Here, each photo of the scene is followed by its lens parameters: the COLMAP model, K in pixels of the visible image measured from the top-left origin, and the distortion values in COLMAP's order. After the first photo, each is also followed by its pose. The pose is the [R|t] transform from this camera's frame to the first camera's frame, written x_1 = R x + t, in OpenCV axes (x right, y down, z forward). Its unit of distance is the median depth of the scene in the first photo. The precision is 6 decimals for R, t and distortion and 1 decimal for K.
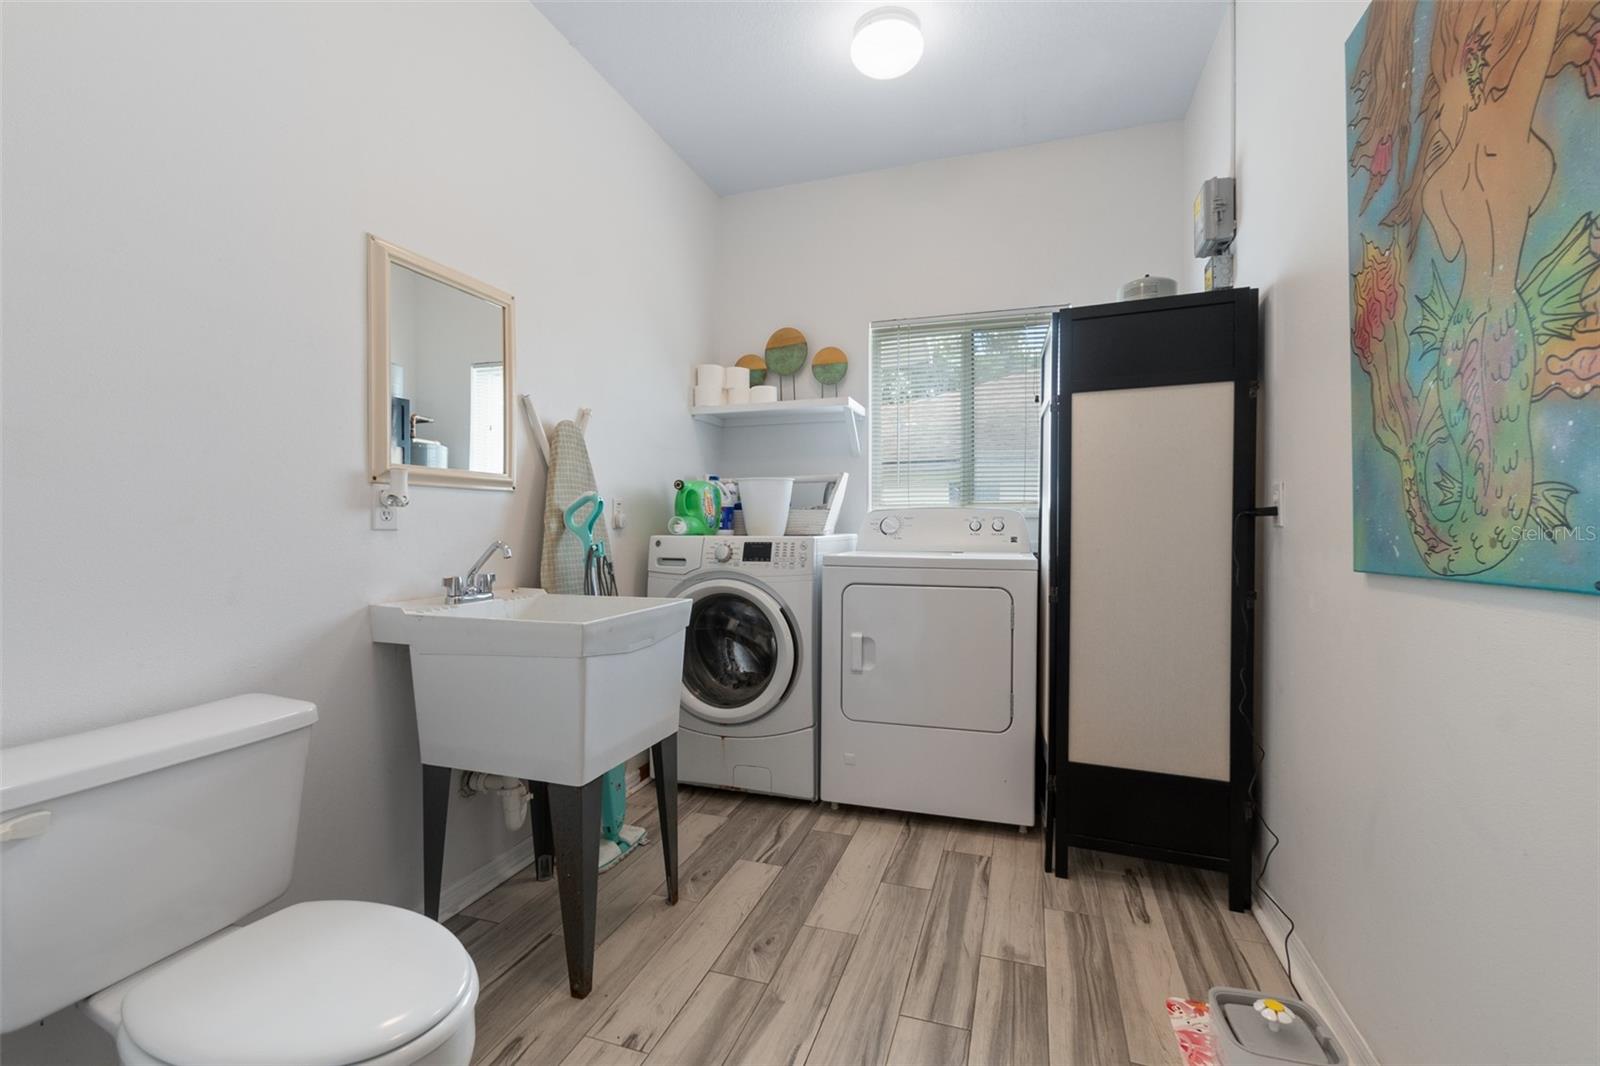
lens RADIAL K [[687.6, 0, 796.5], [0, 687.6, 535.0], [0, 0, 1]] dist [-0.005889, 0.001418]
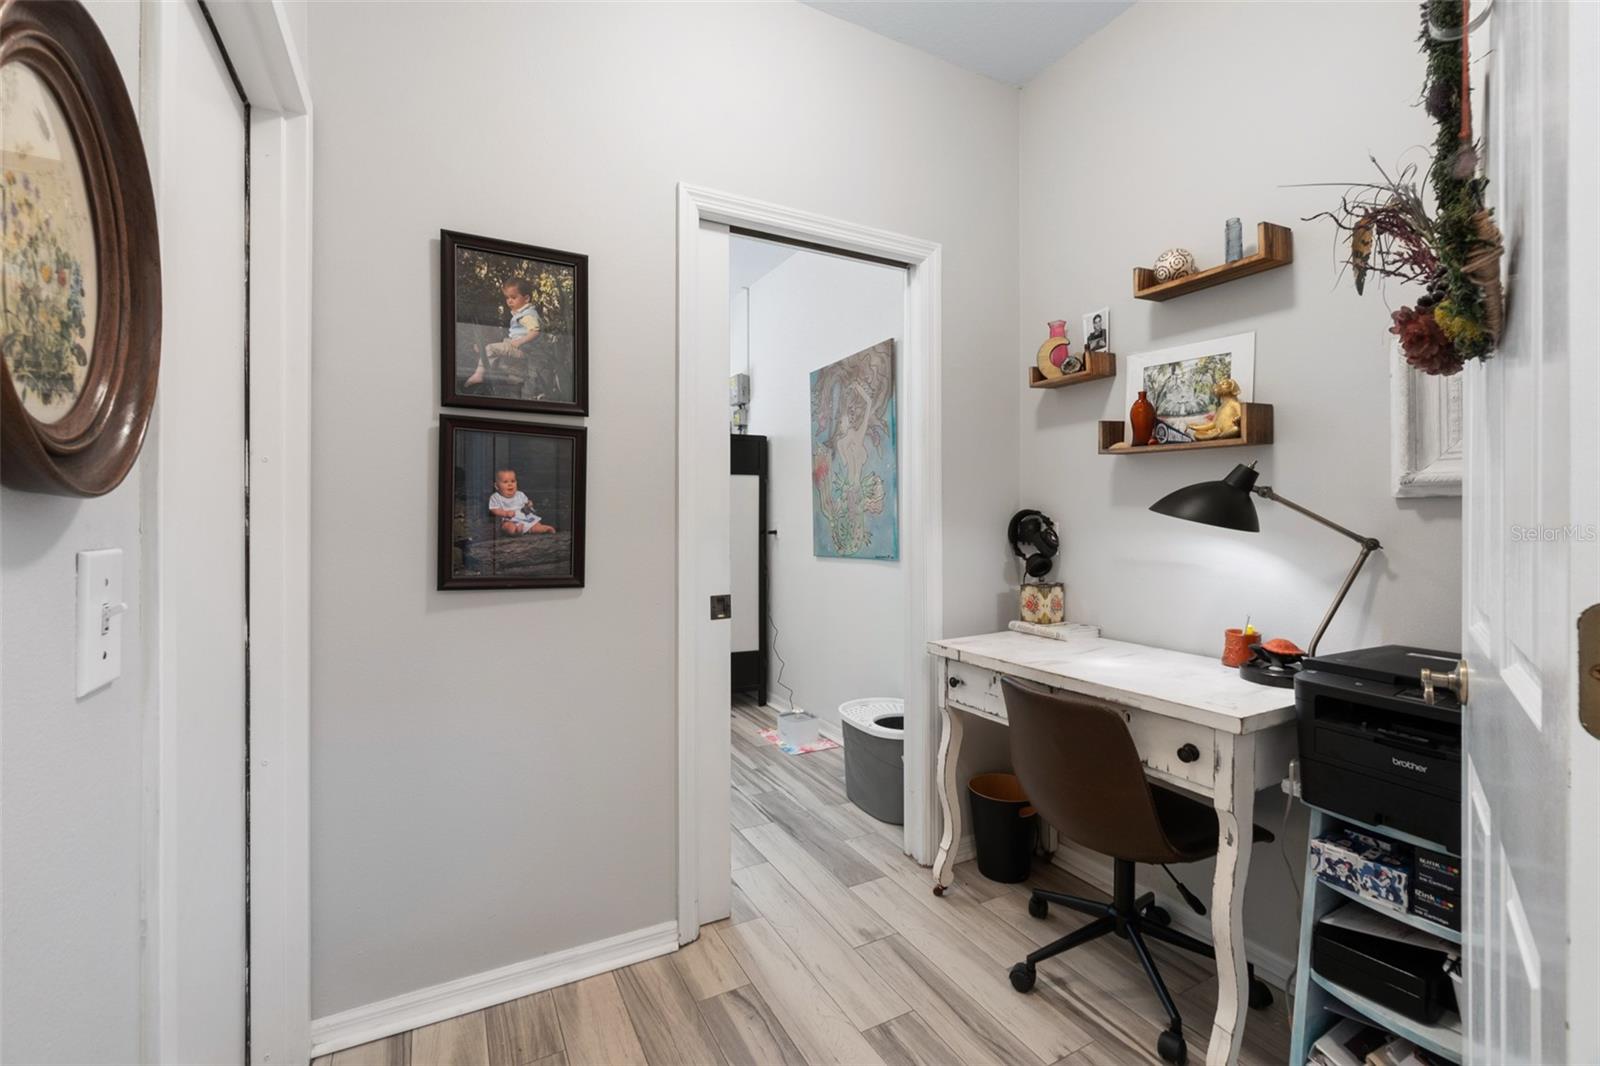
lens RADIAL K [[687.6, 0, 796.2], [0, 687.6, 527.1], [0, 0, 1]] dist [-0.005889, 0.001418]
pose [[0.673860, -0.002649, 0.738854, -1.571159], [0.007613, 0.999965, -0.003359, -0.068002], [-0.738820, 0.007888, 0.673857, -1.031547]]
